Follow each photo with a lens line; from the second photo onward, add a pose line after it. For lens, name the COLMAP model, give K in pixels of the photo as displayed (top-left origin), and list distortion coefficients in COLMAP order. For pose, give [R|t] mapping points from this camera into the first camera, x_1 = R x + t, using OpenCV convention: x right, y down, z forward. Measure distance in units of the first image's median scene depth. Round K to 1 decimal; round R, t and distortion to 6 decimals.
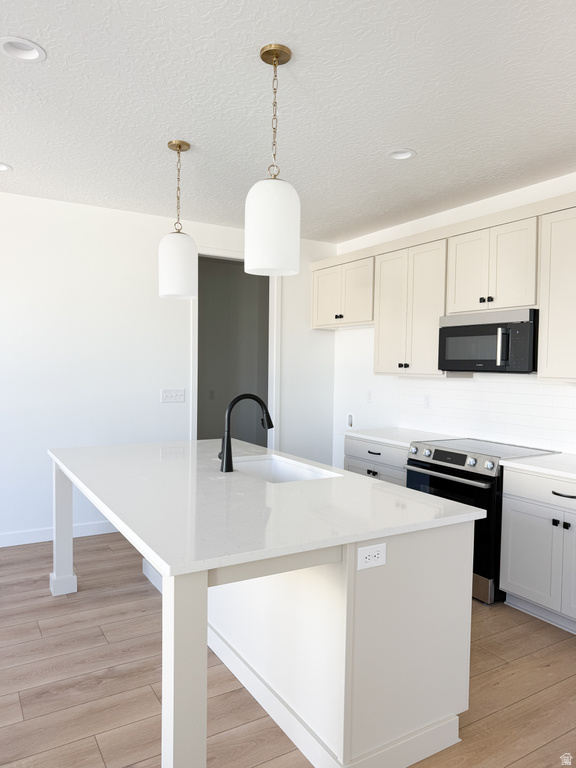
lens RADIAL K [[552.0, 0, 269.0], [0, 552.0, 369.8], [0, 0, 1]] dist [-0.003426, 0.023123]
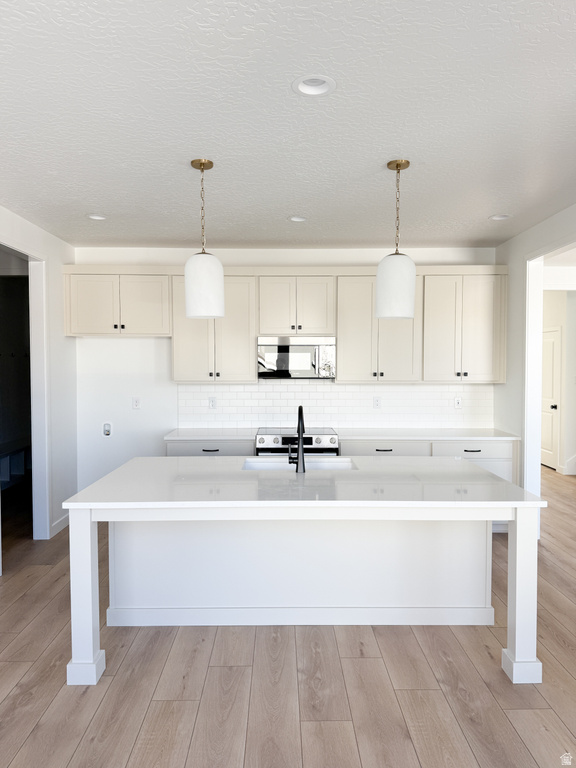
lens RADIAL K [[543.8, 0, 285.4], [0, 543.8, 371.7], [0, 0, 1]] dist [0.005206, -0.003120]
pose [[0.499864, -0.029735, 0.865593, -0.883865], [0.014302, 0.999558, 0.026078, -0.052958], [-0.865986, -0.000656, 0.500068, 0.361400]]
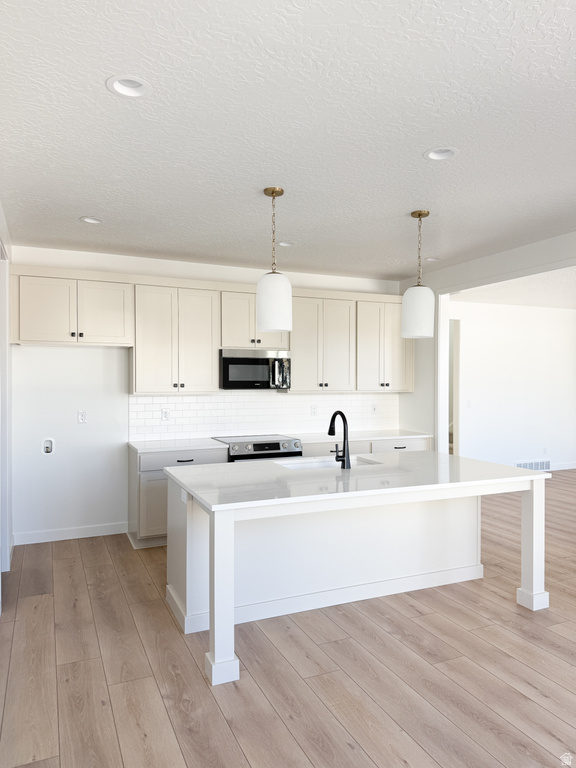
lens RADIAL K [[537.7, 0, 288.0], [0, 537.7, 384.0], [0, 0, 1]] dist [0.100885, -0.145787]
pose [[0.110013, -0.031684, 0.993425, -1.145871], [0.004062, 0.999498, 0.031428, -0.059701], [-0.993922, 0.000578, 0.110086, 0.805717]]
